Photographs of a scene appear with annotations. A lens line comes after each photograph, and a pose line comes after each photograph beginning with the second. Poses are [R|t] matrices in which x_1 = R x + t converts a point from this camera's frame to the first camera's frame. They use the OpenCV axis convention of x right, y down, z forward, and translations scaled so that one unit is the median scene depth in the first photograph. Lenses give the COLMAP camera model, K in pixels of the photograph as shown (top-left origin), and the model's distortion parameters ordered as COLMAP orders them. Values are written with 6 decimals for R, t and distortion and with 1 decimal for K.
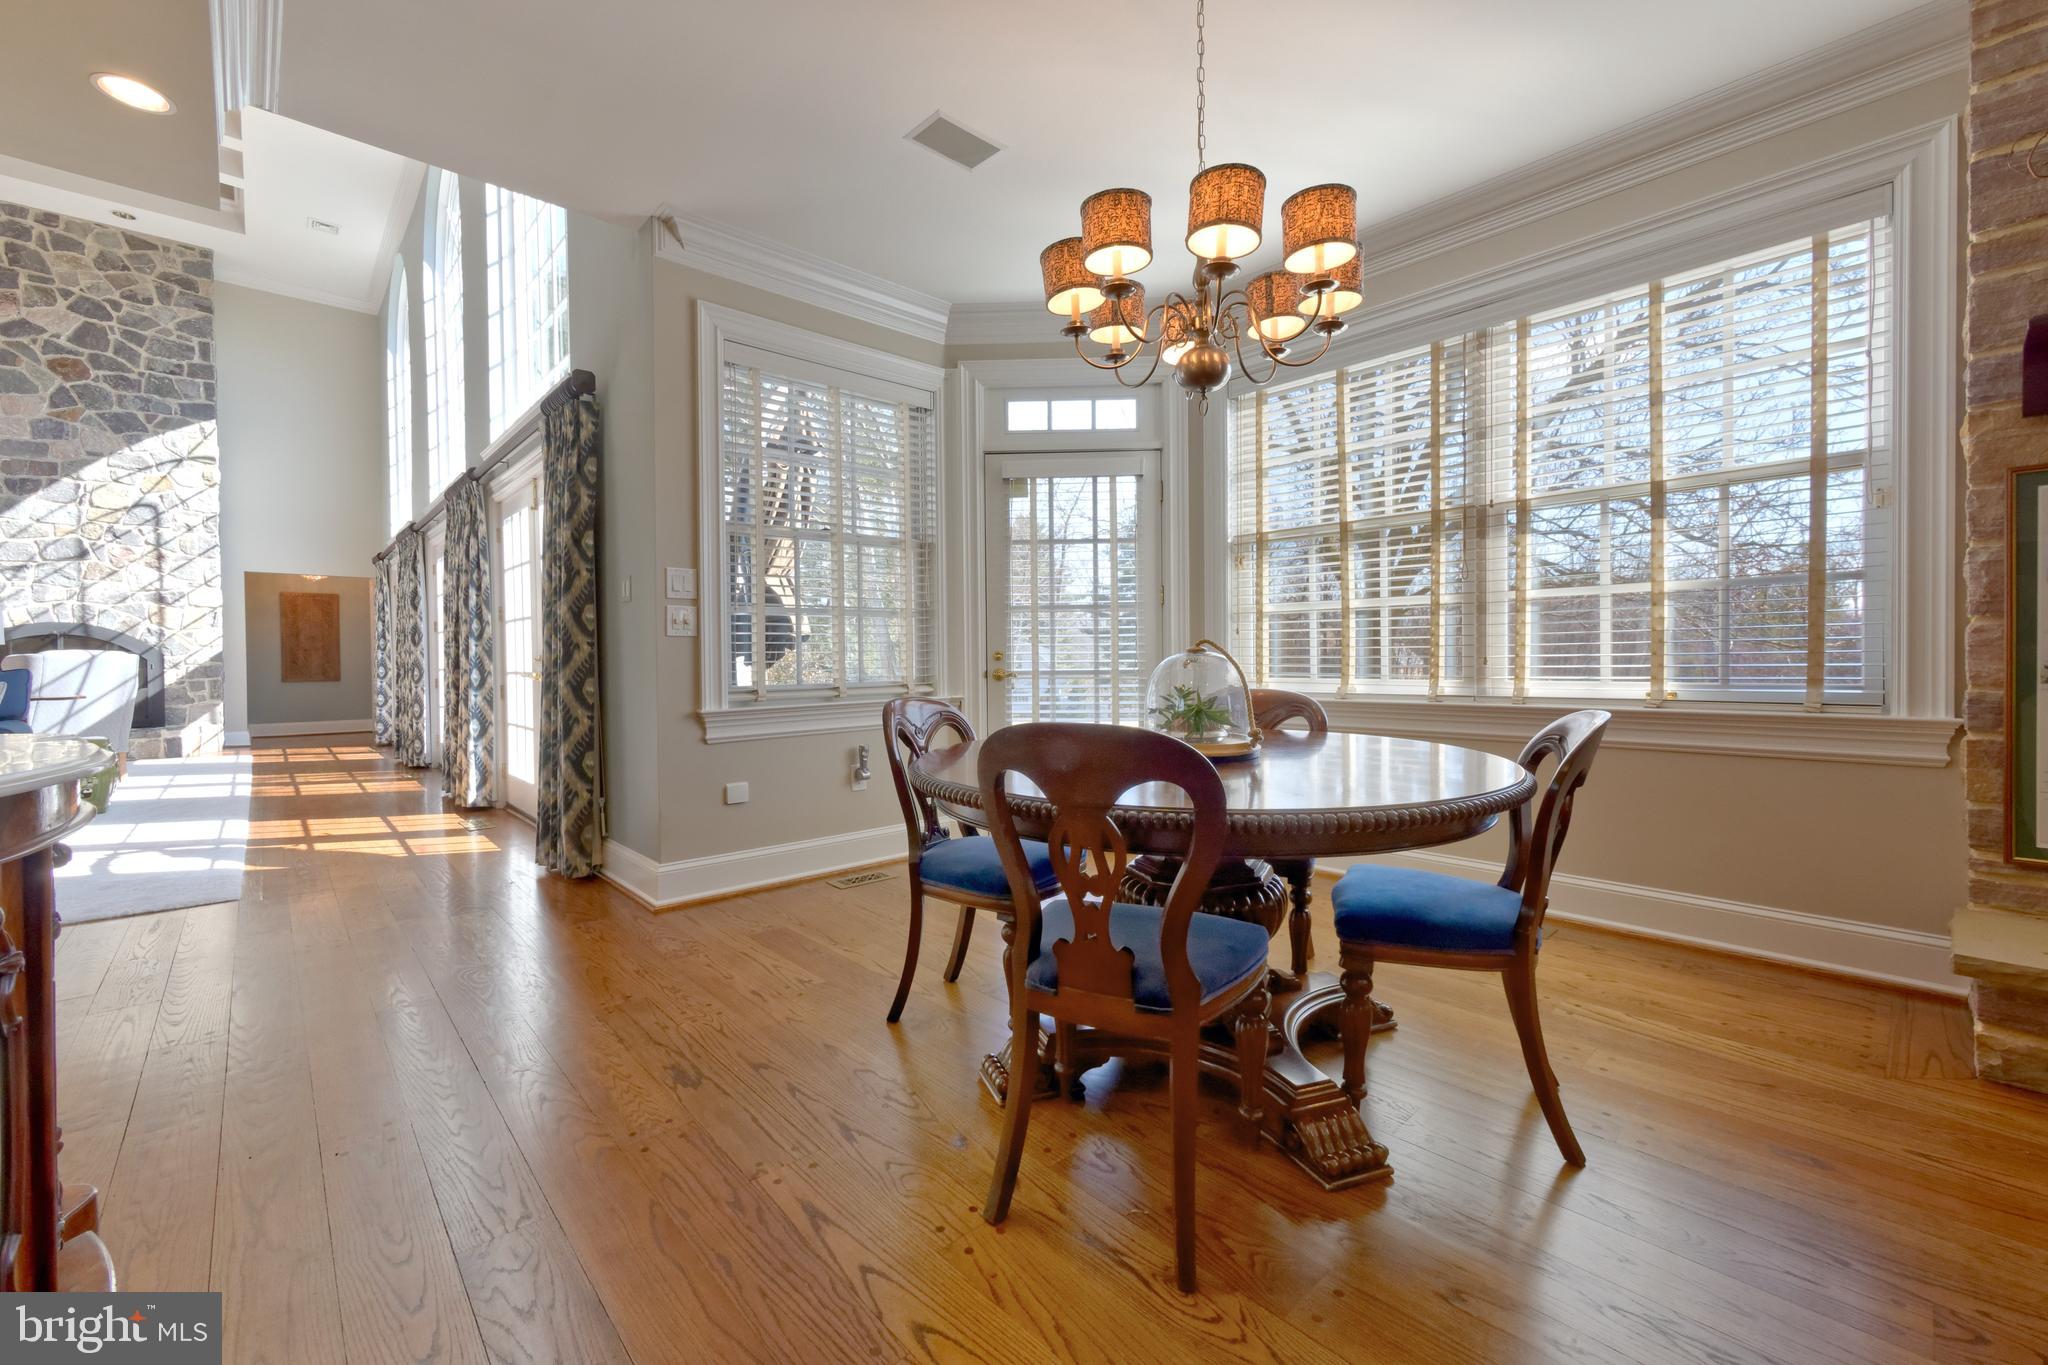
lens RADIAL K [[820.2, 0, 1013.7], [0, 820.2, 670.4], [0, 0, 1]] dist [0.002146, 0.000639]
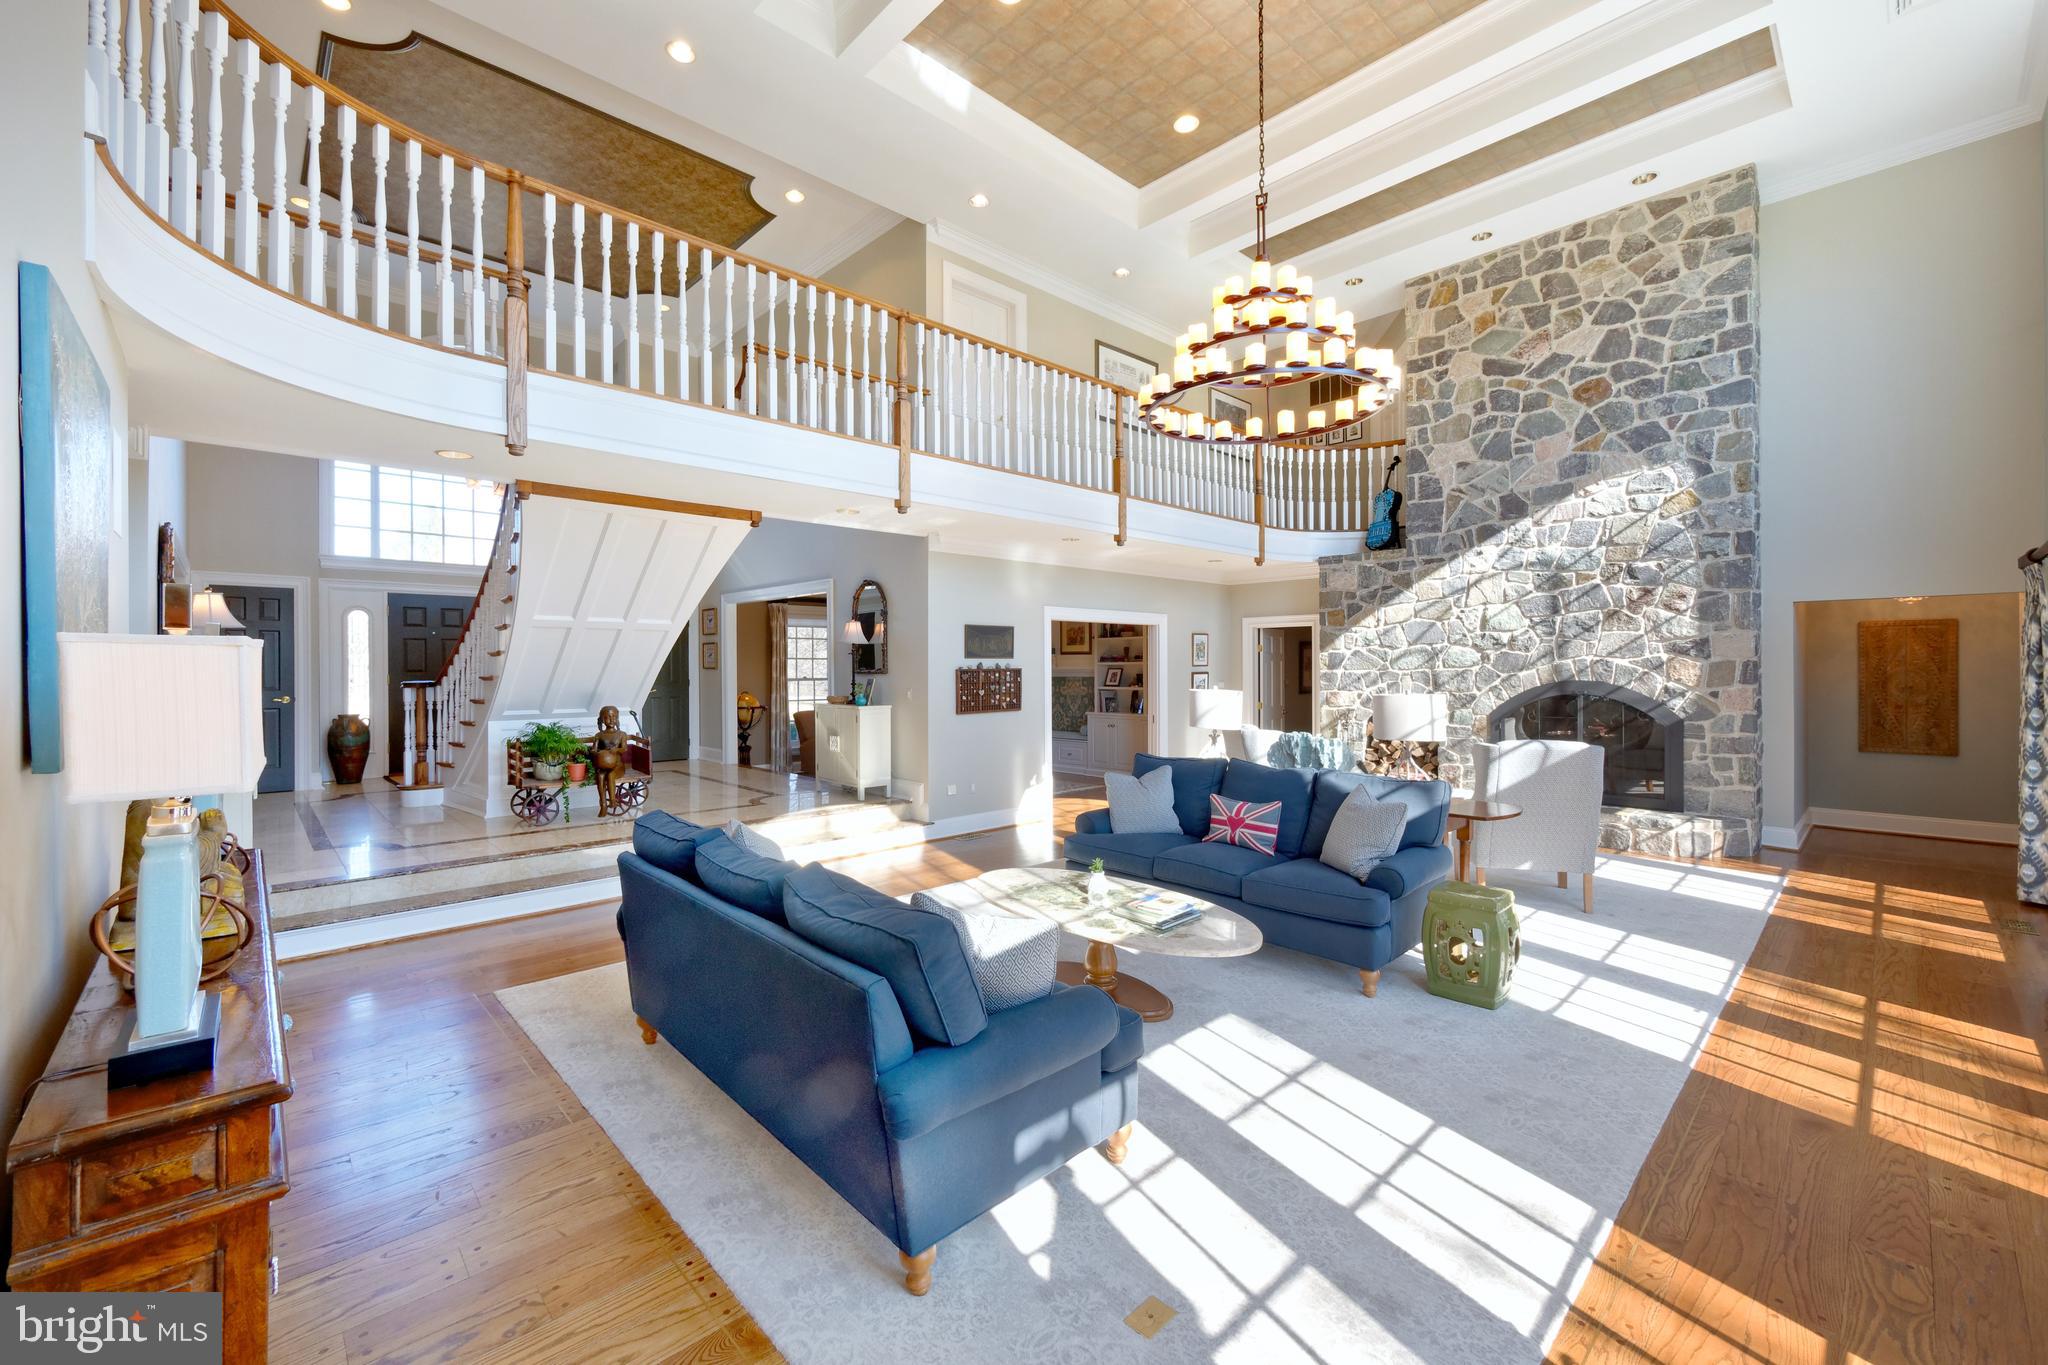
lens RADIAL K [[820.2, 0, 1010.4], [0, 820.2, 666.6], [0, 0, 1]] dist [0.002146, 0.000639]
pose [[0.009455, 0.006869, -0.999932, -0.262108], [-0.011421, 0.999912, 0.006761, -0.068851], [0.999890, 0.011356, 0.009533, 0.355543]]
